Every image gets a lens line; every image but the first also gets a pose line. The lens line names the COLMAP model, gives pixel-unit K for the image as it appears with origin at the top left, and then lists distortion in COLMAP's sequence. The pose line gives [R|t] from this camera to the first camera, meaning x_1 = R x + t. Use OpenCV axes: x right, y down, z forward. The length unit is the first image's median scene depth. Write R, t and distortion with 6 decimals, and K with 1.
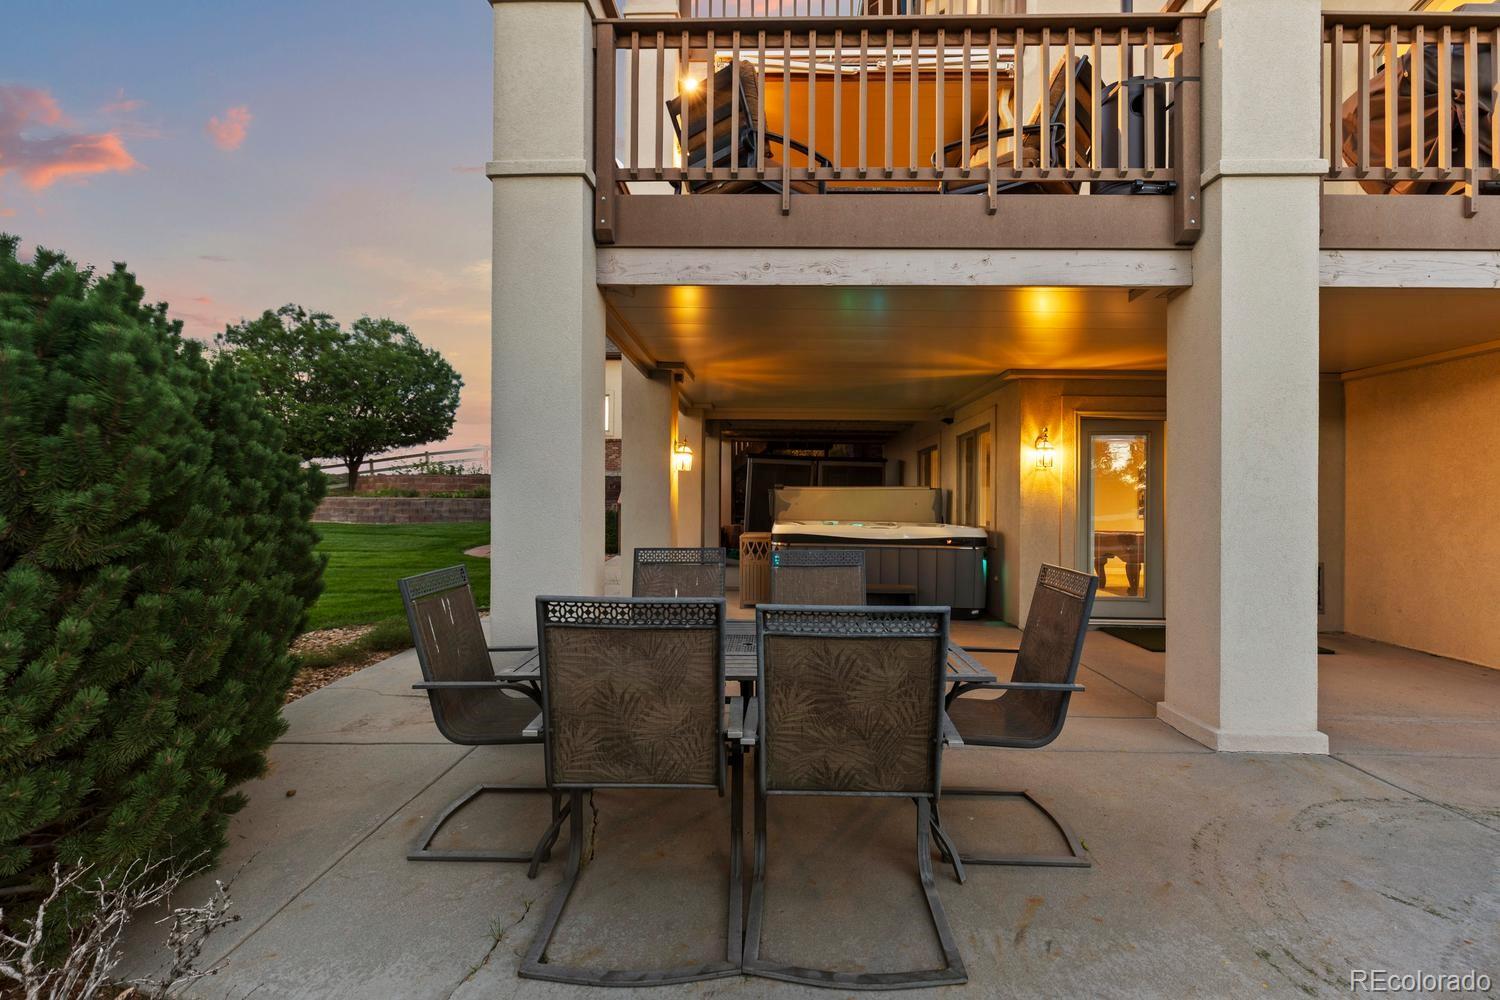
lens RADIAL K [[689.3, 0, 753.8], [0, 689.3, 498.7], [0, 0, 1]] dist [-0.000287, -0.000034]
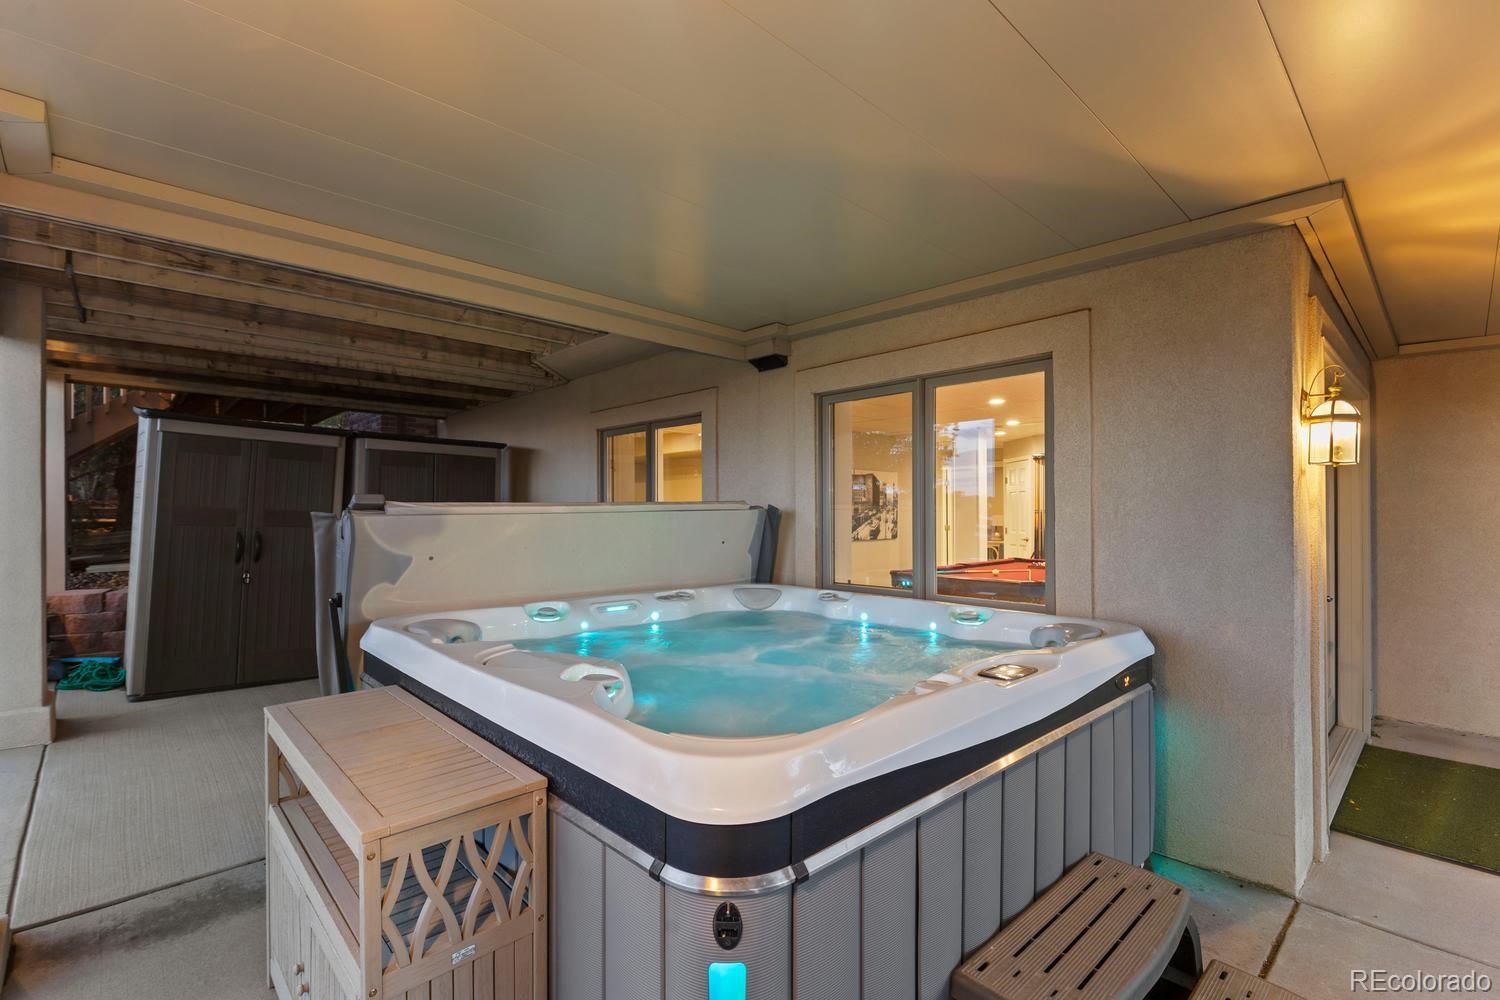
lens RADIAL K [[689.3, 0, 748.7], [0, 689.3, 508.9], [0, 0, 1]] dist [-0.000287, -0.000034]
pose [[0.697591, 0.004964, 0.716479, -0.058946], [-0.005566, 0.999983, -0.001509, -0.014795], [-0.716475, -0.002936, 0.697607, 0.683503]]
